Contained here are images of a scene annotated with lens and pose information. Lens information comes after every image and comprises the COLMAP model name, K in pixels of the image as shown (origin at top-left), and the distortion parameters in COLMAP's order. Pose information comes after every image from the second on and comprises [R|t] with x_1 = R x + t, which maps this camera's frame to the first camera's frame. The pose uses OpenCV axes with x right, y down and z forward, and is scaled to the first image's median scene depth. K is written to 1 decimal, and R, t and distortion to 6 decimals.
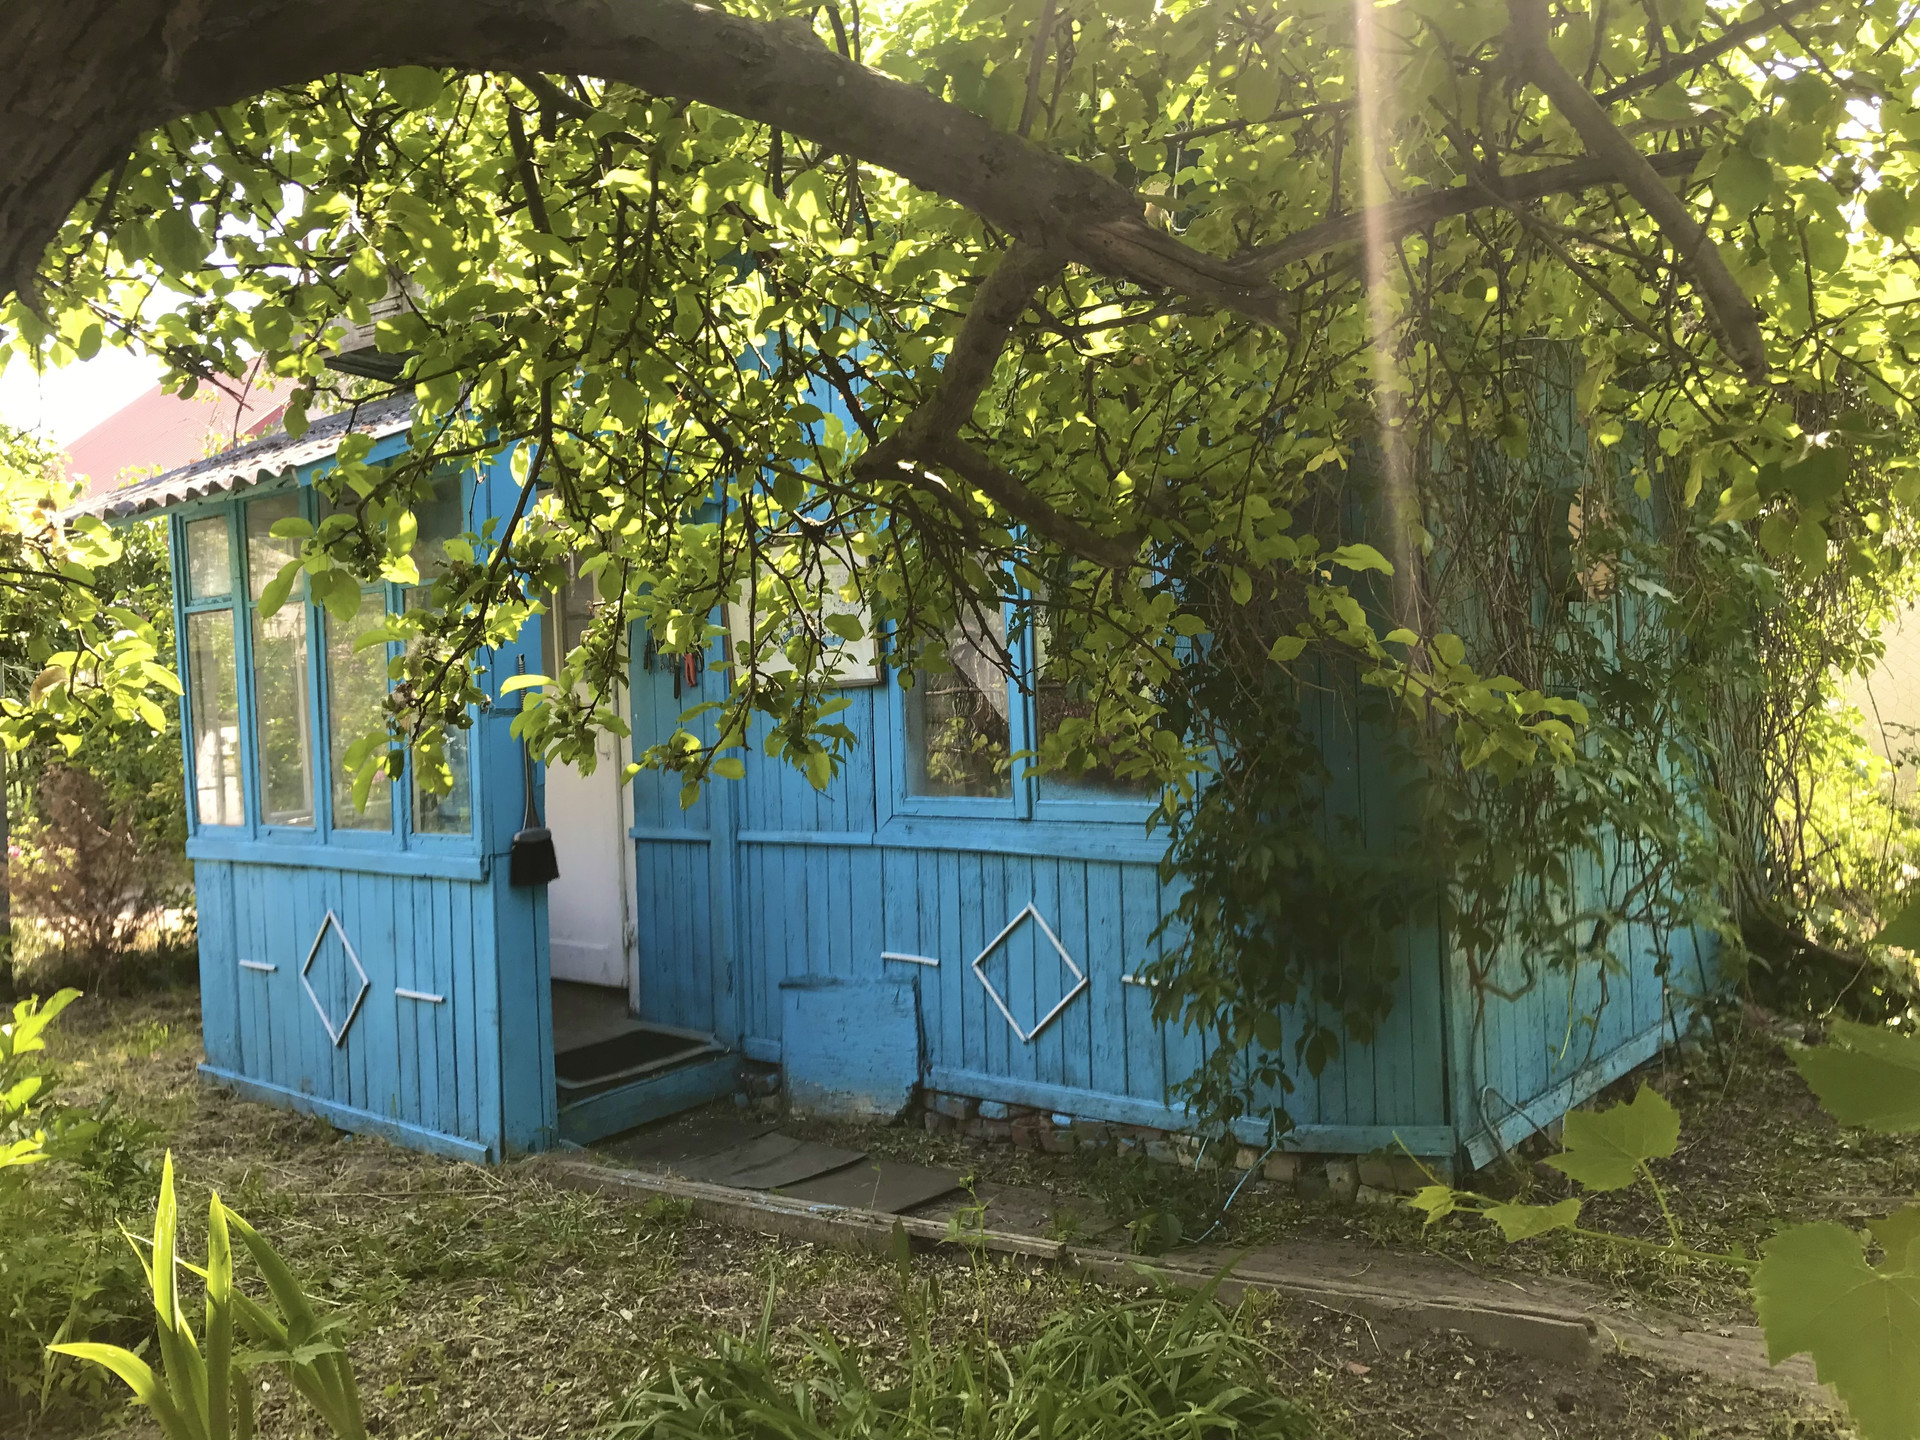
lens RADIAL K [[1590.7, 0, 960.6], [0, 1590.7, 721.3], [0, 0, 1]] dist [0.004996, 0.008015]
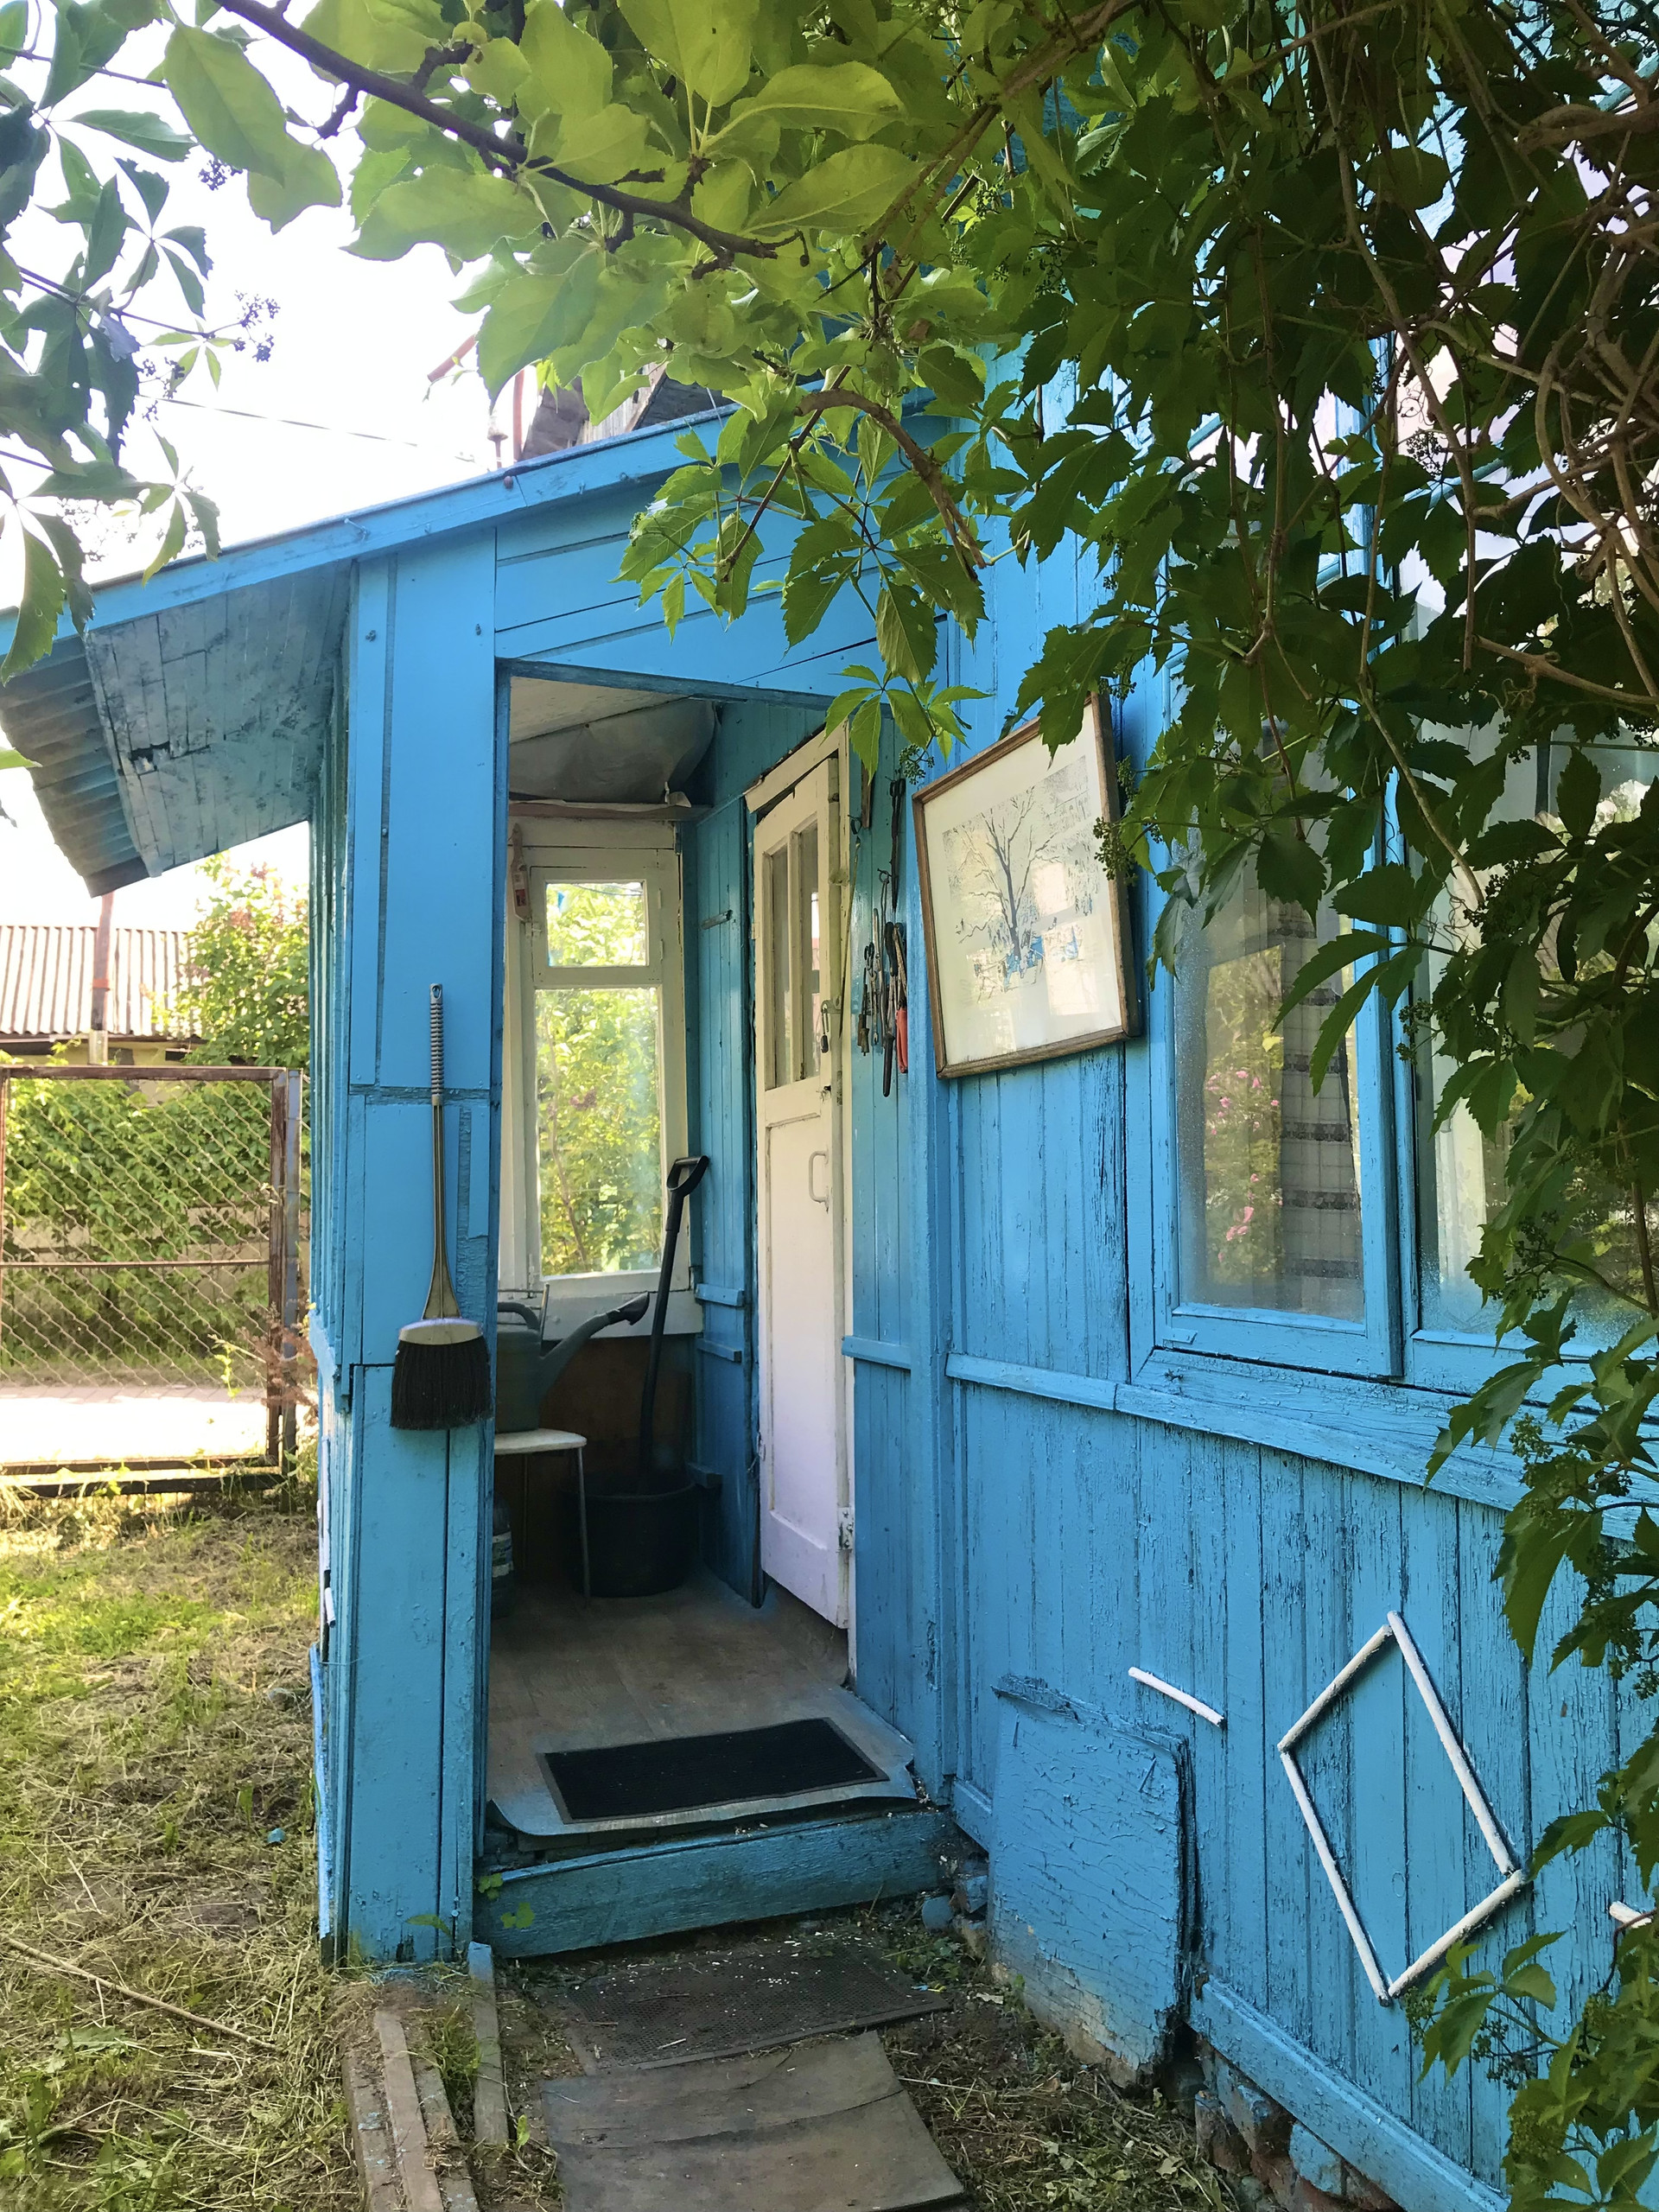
lens RADIAL K [[1832.6, 0, 828.4], [0, 1832.6, 1106.2], [0, 0, 1]] dist [0.004996, 0.008015]
pose [[0.830042, -0.001009, -0.557700, 0.160901], [-0.031838, 0.998282, -0.049191, 0.022610], [0.556791, 0.058587, 0.828584, 0.547239]]
